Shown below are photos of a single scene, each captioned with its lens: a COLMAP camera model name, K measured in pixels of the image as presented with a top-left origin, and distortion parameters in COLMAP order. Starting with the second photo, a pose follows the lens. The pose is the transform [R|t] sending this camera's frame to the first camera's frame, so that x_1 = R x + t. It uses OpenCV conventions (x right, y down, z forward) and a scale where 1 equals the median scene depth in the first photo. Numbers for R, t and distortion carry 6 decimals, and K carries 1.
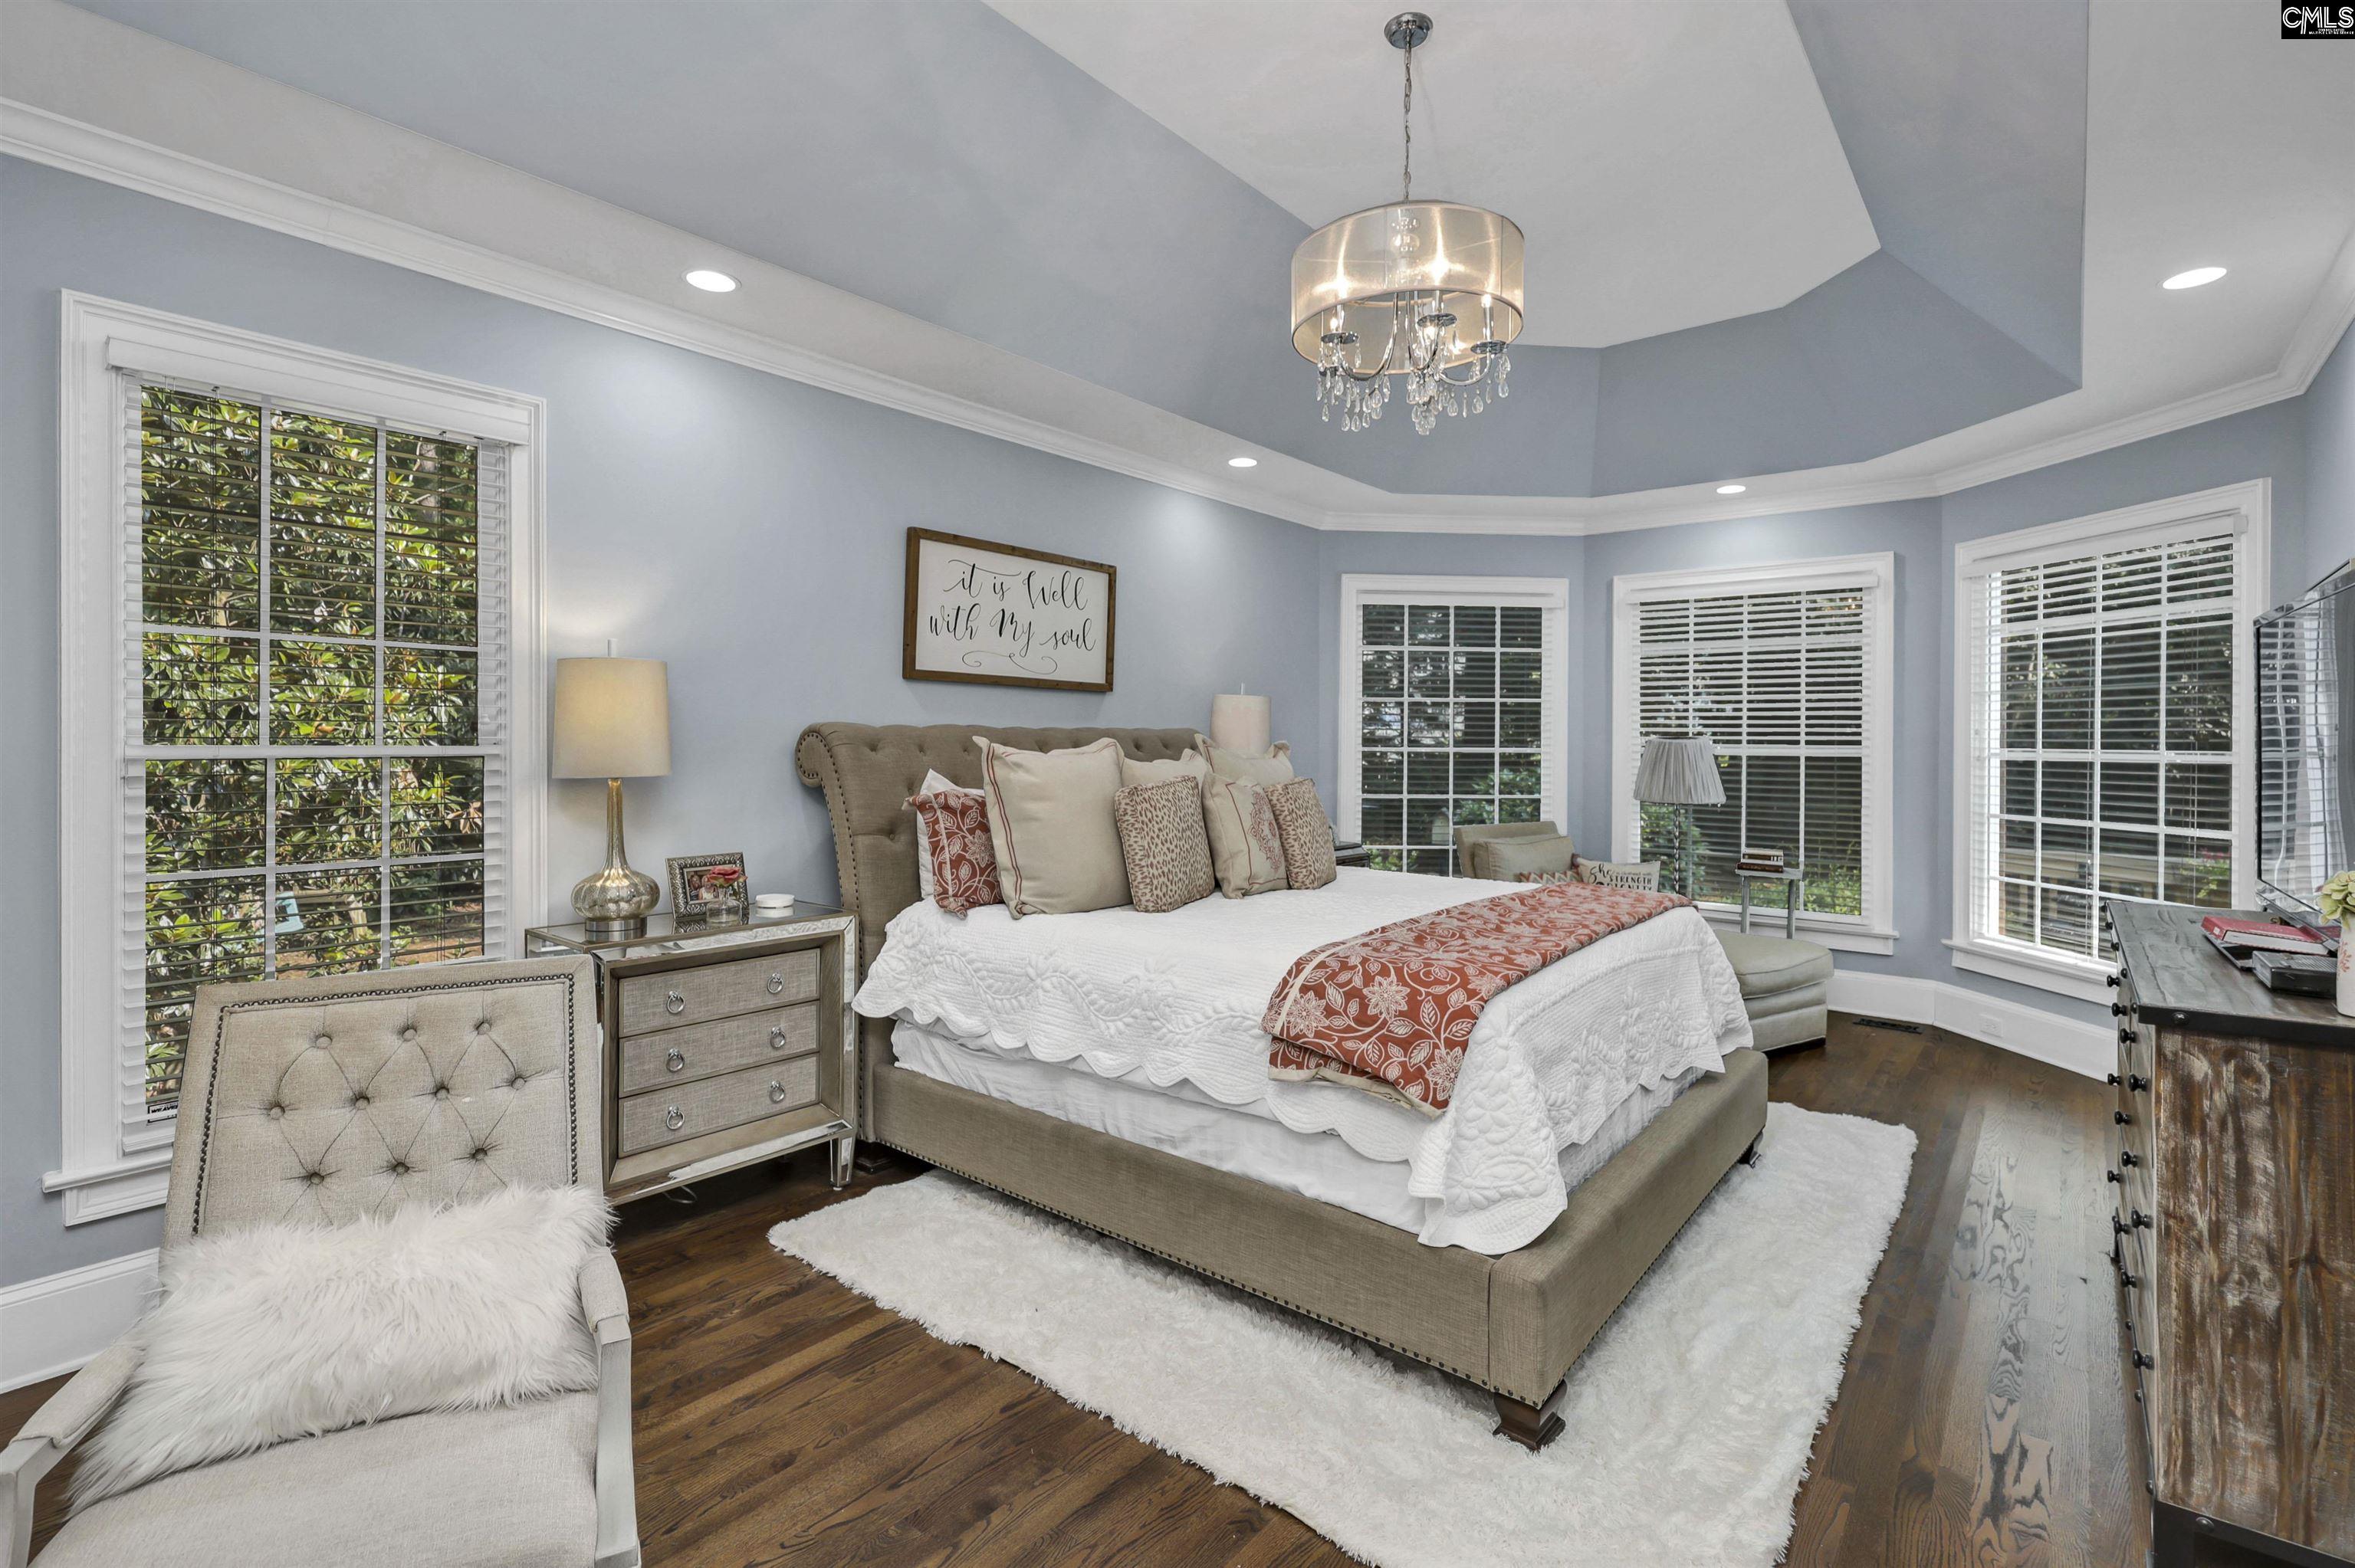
lens RADIAL K [[1100.1, 0, 1176.5], [0, 1100.1, 741.6], [0, 0, 1]] dist [0.003155, 0.000424]
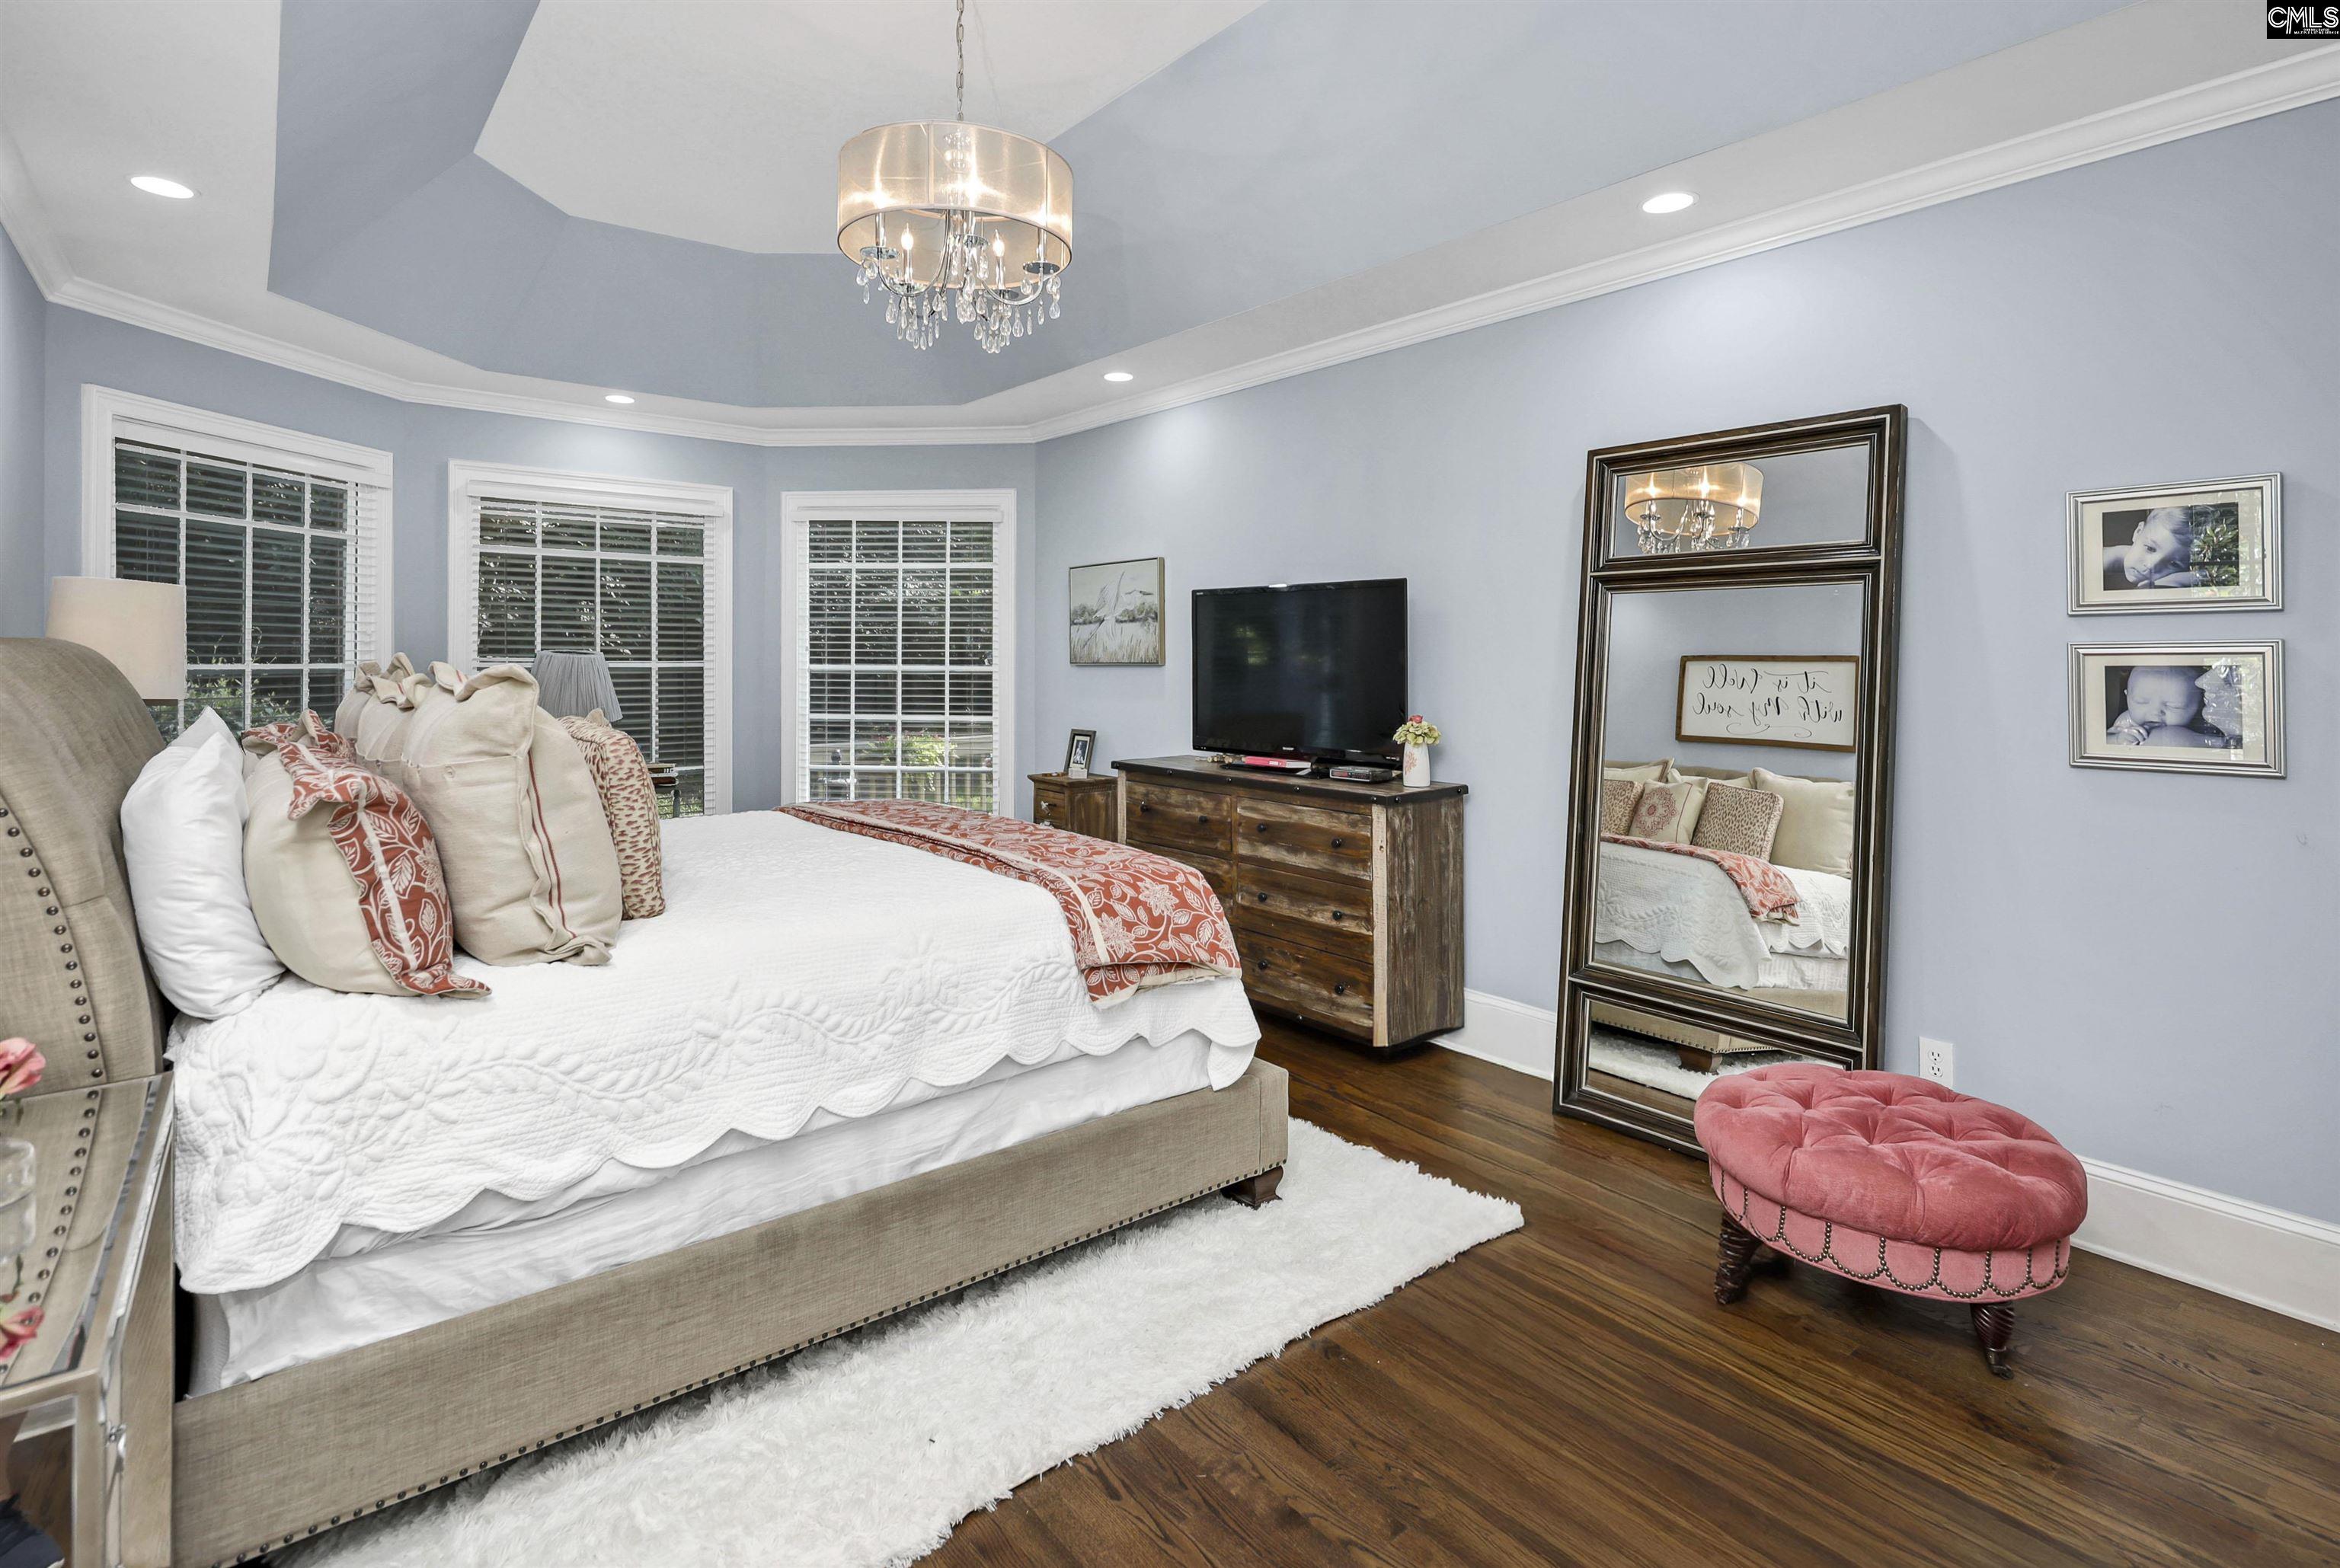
lens RADIAL K [[1130.7, 0, 1168.4], [0, 1130.7, 668.7], [0, 0, 1]] dist [0.012772, 0.000025]
pose [[0.207359, -0.015299, 0.978145, -0.740736], [-0.001047, 0.999874, 0.015860, -0.012421], [-0.978264, -0.004313, 0.207317, 0.610306]]
